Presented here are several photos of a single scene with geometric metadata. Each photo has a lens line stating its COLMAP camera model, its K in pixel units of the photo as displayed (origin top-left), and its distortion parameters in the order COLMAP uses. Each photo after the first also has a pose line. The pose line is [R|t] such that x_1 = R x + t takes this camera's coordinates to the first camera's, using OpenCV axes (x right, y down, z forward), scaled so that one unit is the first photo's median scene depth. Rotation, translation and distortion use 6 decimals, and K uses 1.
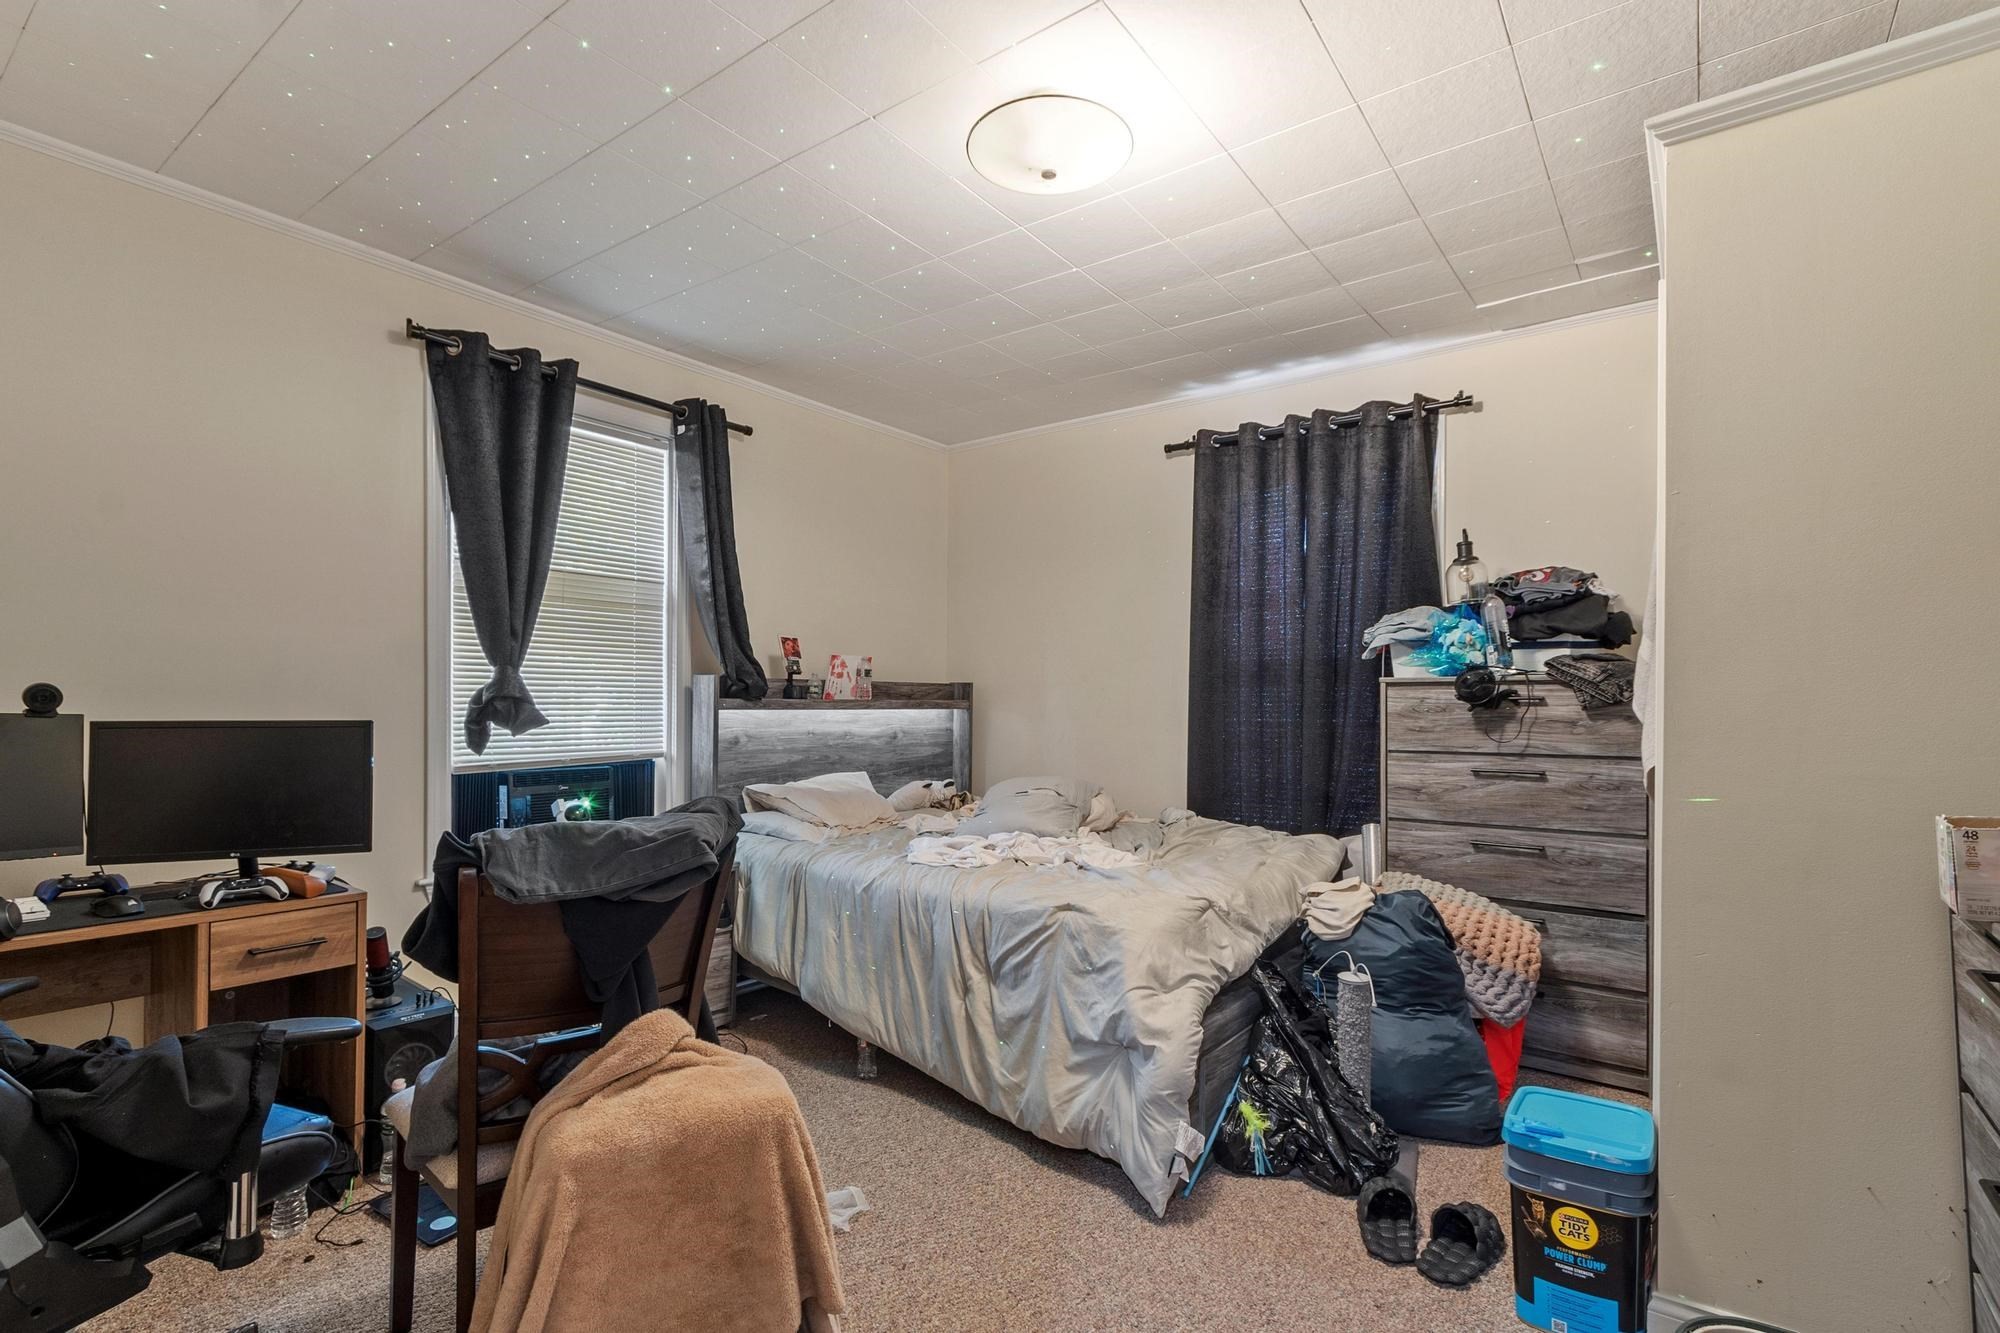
lens RADIAL K [[922.0, 0, 998.5], [0, 922.0, 684.6], [0, 0, 1]] dist [0.002179, 0.000797]
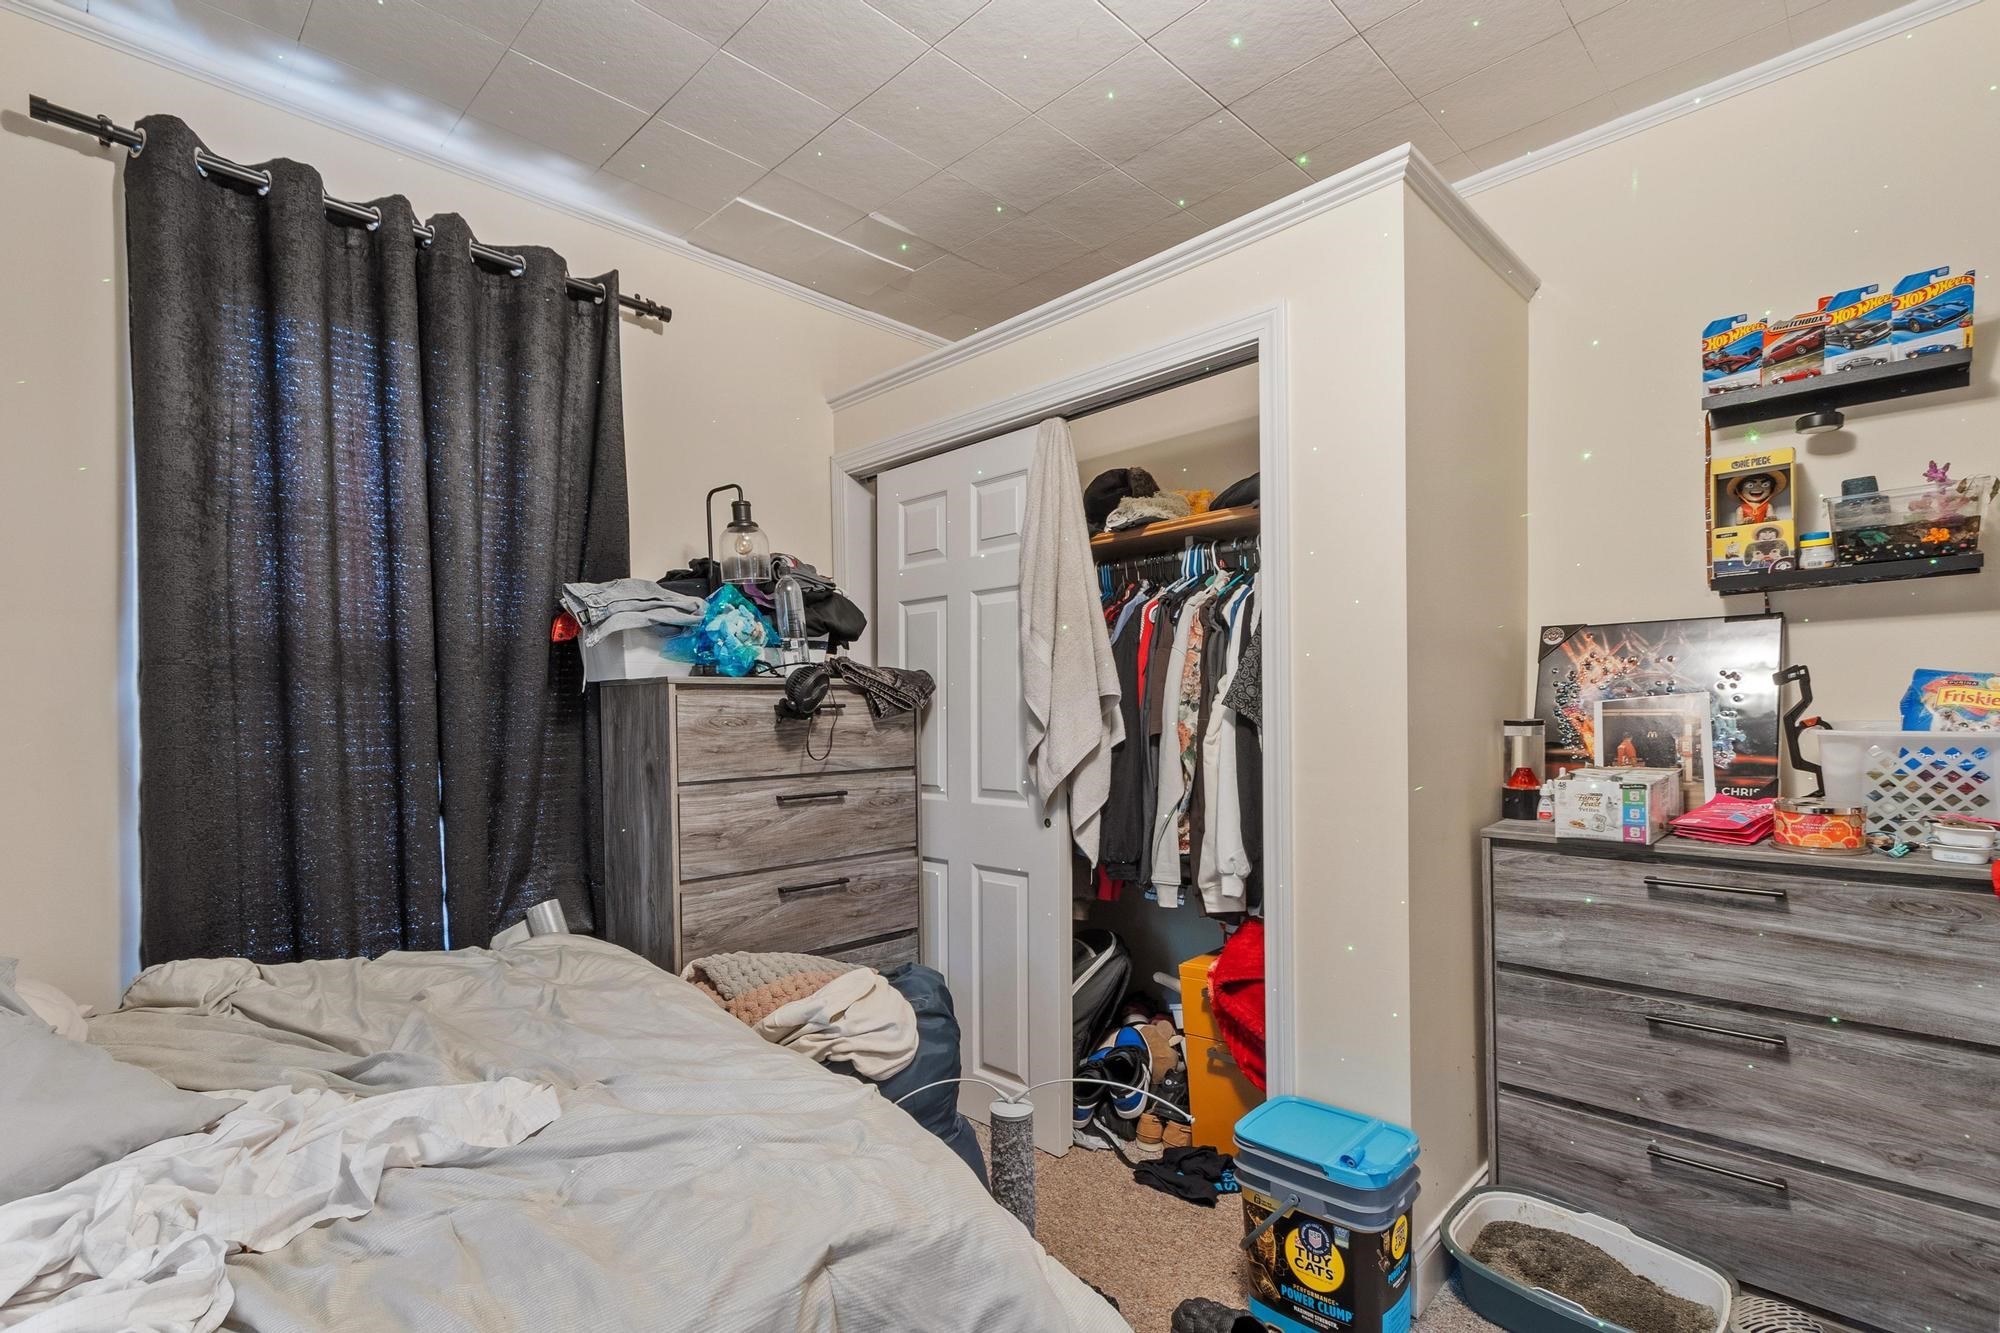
lens RADIAL K [[922.0, 0, 1001.3], [0, 922.0, 720.6], [0, 0, 1]] dist [0.002179, 0.000797]
pose [[0.159035, -0.015668, 0.987149, -0.223703], [-0.007129, 0.999830, 0.017017, 0.012485], [-0.987247, -0.009743, 0.158896, 0.691763]]
